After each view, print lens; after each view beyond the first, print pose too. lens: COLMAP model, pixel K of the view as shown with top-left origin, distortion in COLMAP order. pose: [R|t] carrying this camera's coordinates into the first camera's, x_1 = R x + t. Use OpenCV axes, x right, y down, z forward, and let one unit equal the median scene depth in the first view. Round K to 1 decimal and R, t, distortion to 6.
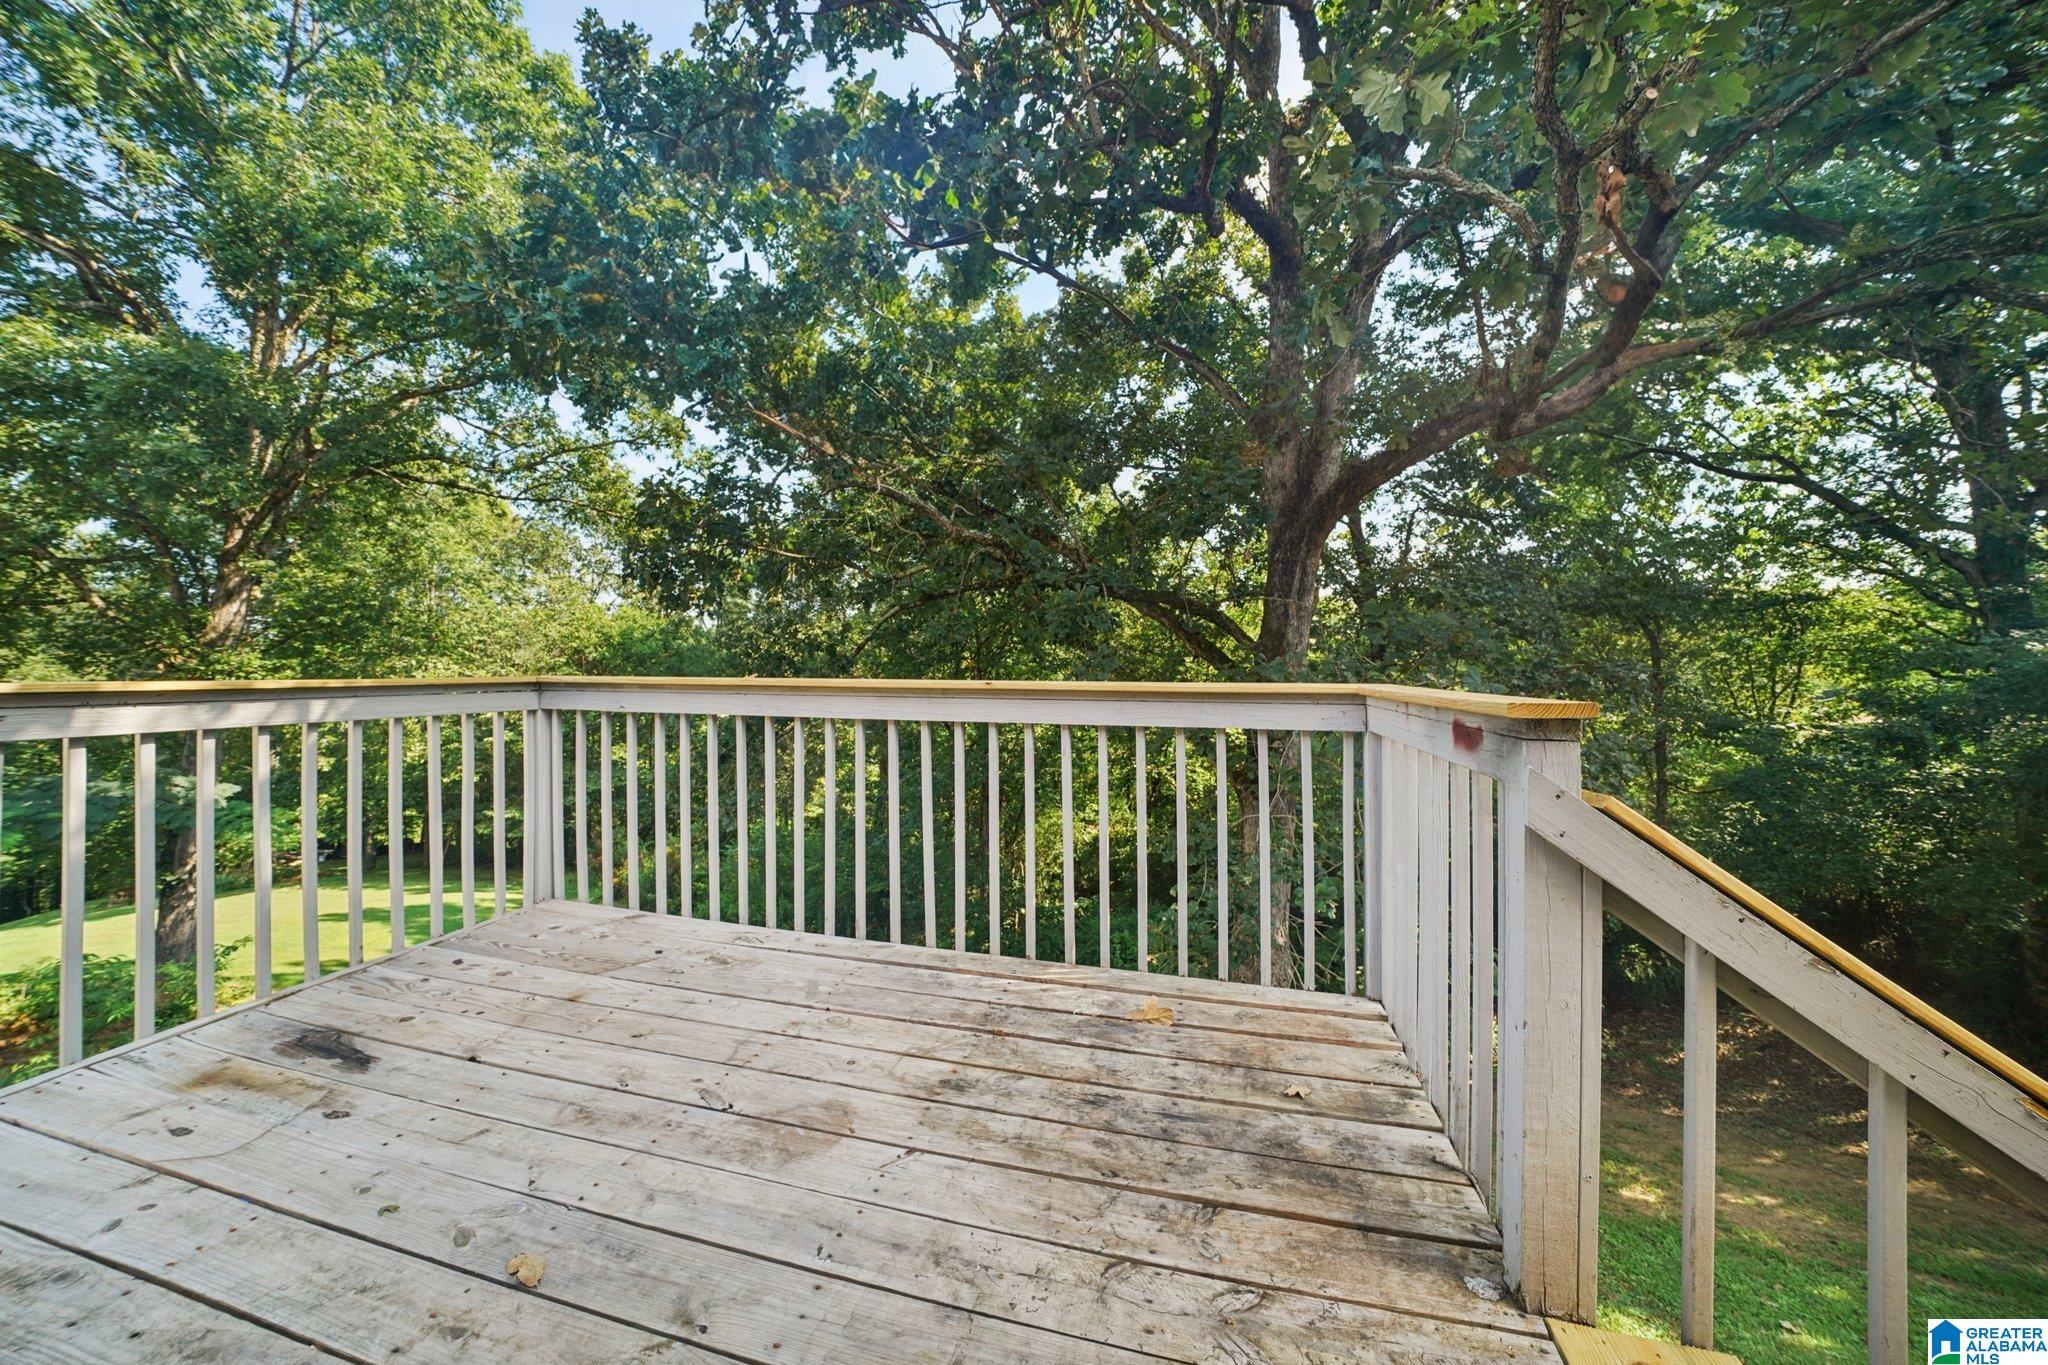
lens RADIAL K [[715.7, 0, 1024.0], [0, 715.7, 682.5], [0, 0, 1]] dist [-0.021190, 0.000229]
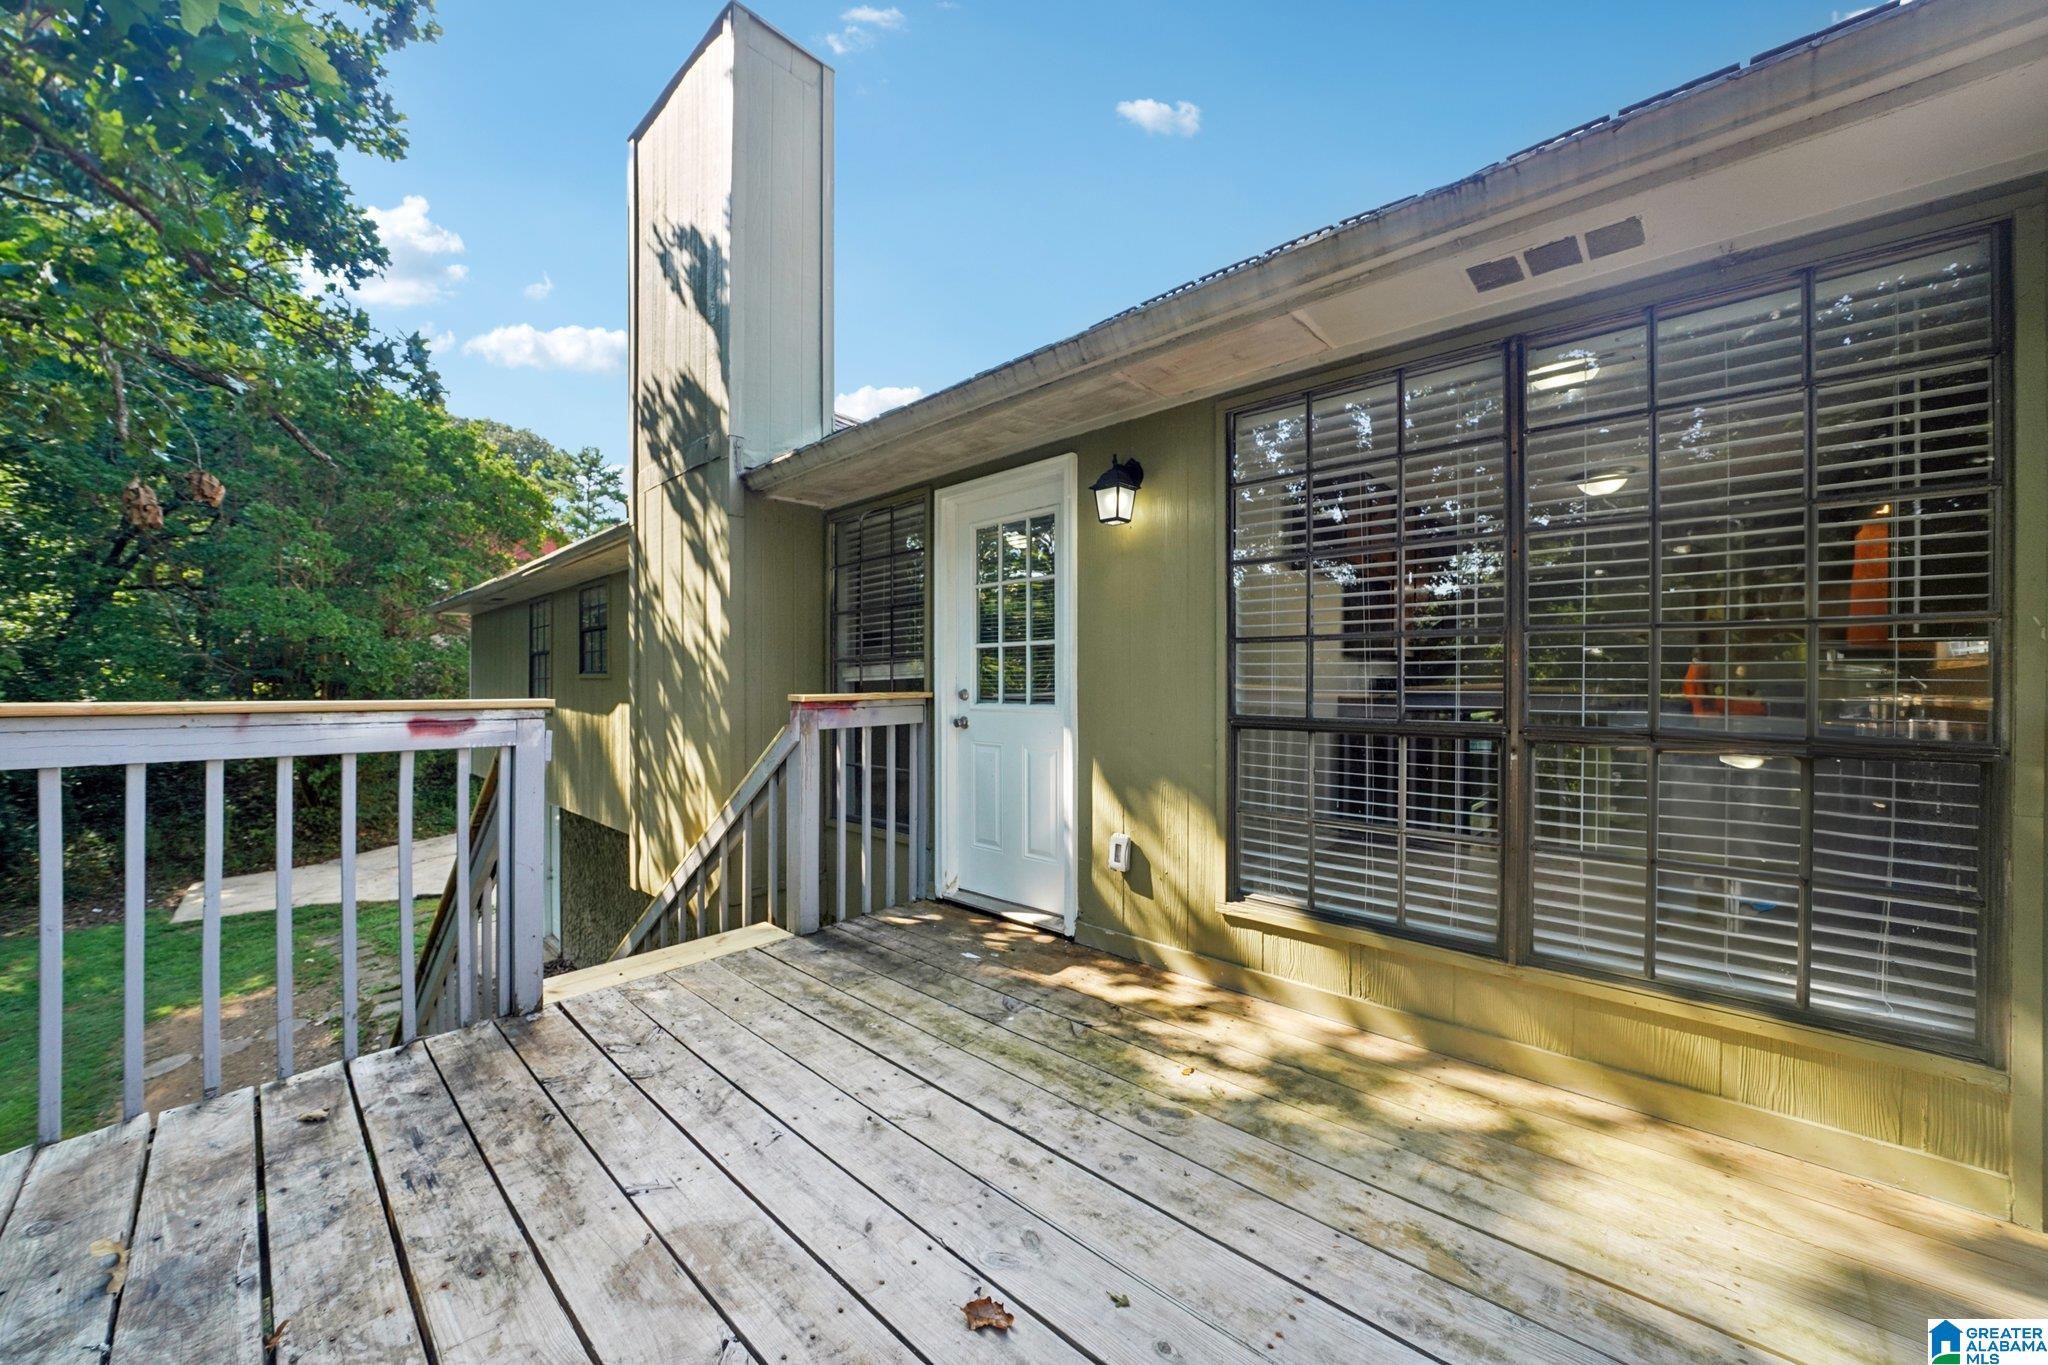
lens RADIAL K [[715.7, 0, 1024.0], [0, 715.7, 682.5], [0, 0, 1]] dist [-0.021190, 0.000229]
pose [[-0.888830, 0.007106, 0.458183, -1.042523], [0.013430, 0.999854, 0.010547, -0.022847], [-0.458041, 0.015528, -0.888795, 1.556366]]
